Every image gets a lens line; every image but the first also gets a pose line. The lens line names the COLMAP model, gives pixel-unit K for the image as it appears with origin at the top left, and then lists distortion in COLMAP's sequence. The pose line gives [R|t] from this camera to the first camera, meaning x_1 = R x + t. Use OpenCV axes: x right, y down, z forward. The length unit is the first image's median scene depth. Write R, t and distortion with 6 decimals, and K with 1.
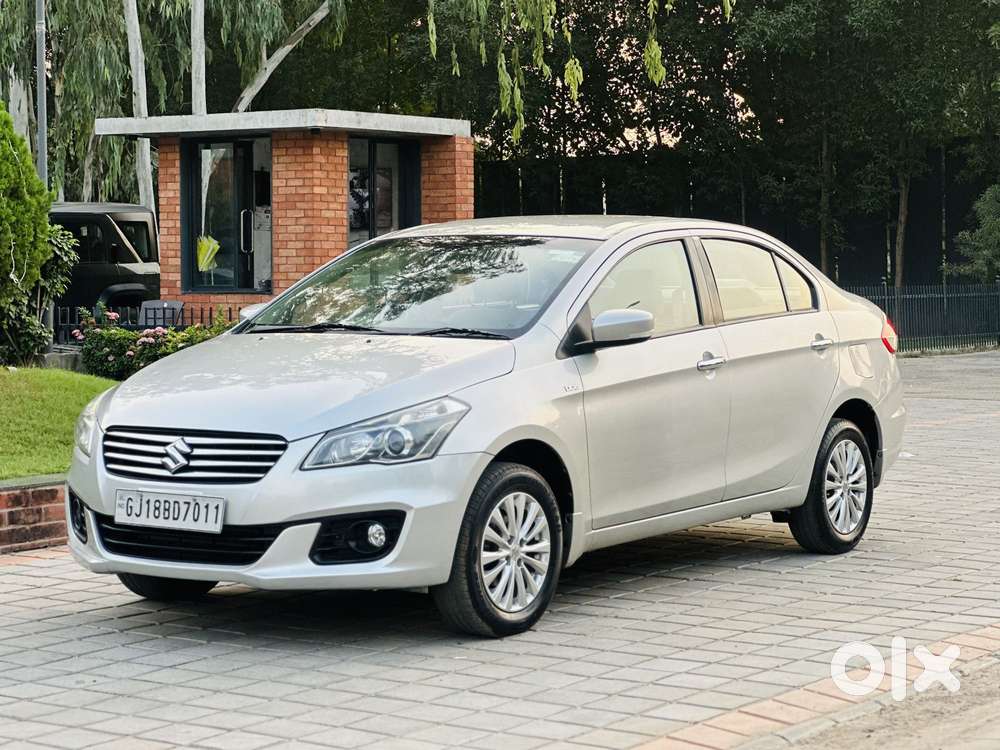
lens RADIAL K [[2290.2, 0, 499.4], [0, 2290.2, 327.5], [0, 0, 1]] dist [-0.058852, 3.835058]
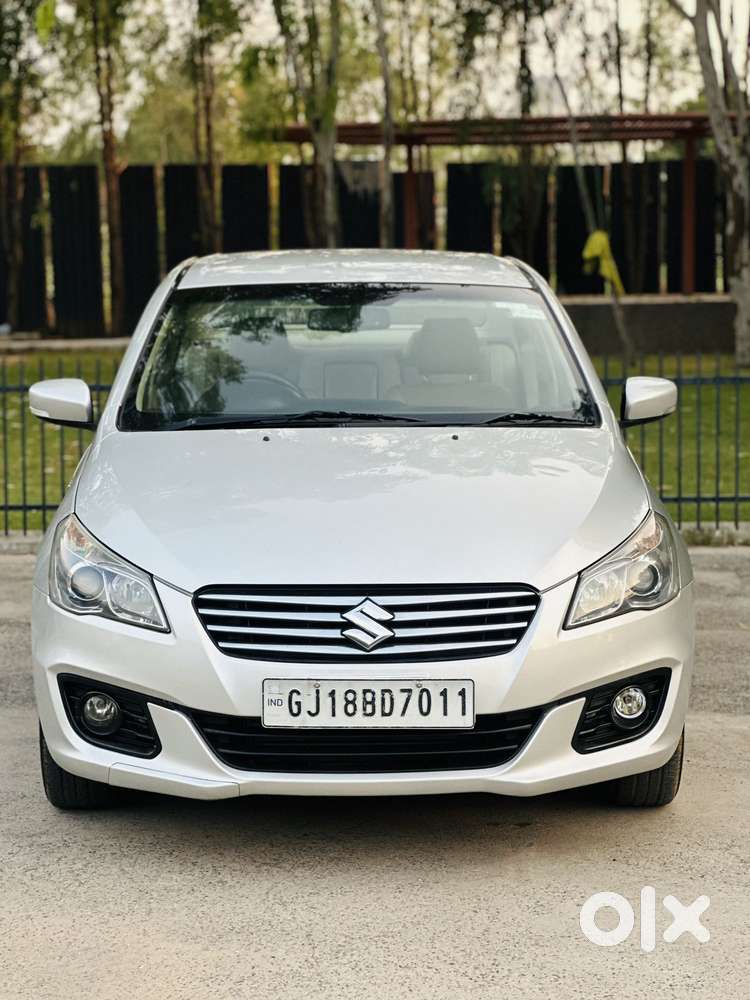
lens RADIAL K [[2258.1, 0, 331.4], [0, 2258.1, 497.7], [0, 0, 1]] dist [-0.396673, 7.427196]
pose [[0.821493, -0.072844, 0.565547, -0.538725], [0.021092, 0.995010, 0.097522, -0.050123], [-0.569829, -0.068185, 0.818930, 0.447500]]
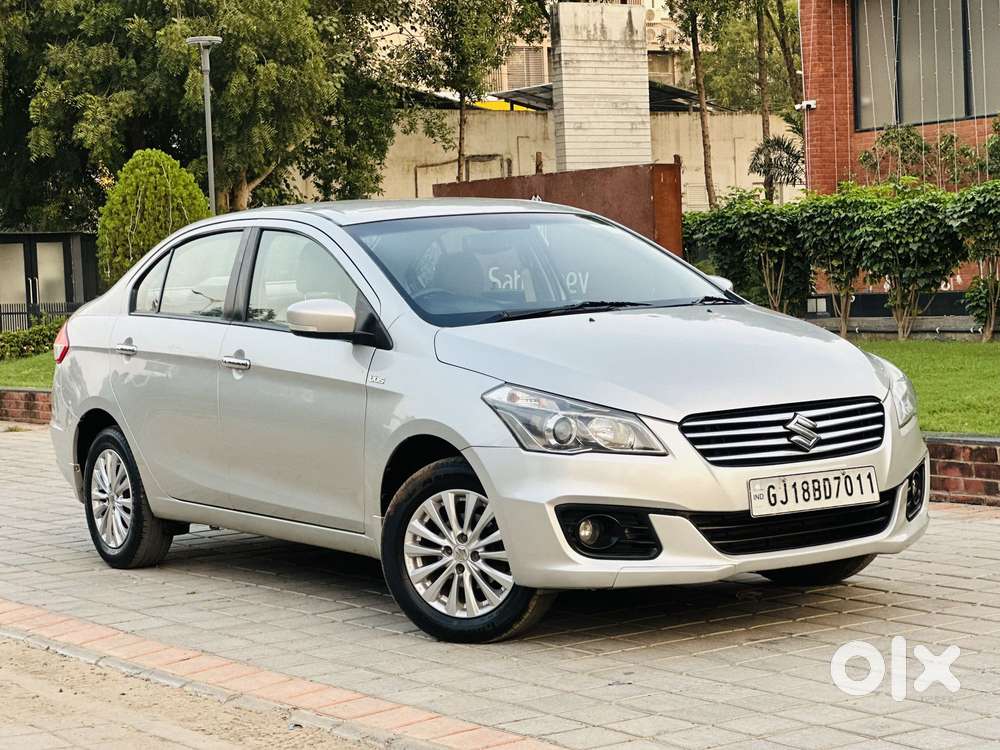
lens RADIAL K [[2384.9, 0, 477.0], [0, 2384.9, 401.4], [0, 0, 1]] dist [0.034788, 0.868819]
pose [[0.385414, -0.075164, 0.919677, -1.075835], [0.081147, 0.995576, 0.047361, -0.012268], [-0.919169, 0.056376, 0.389808, 0.749606]]
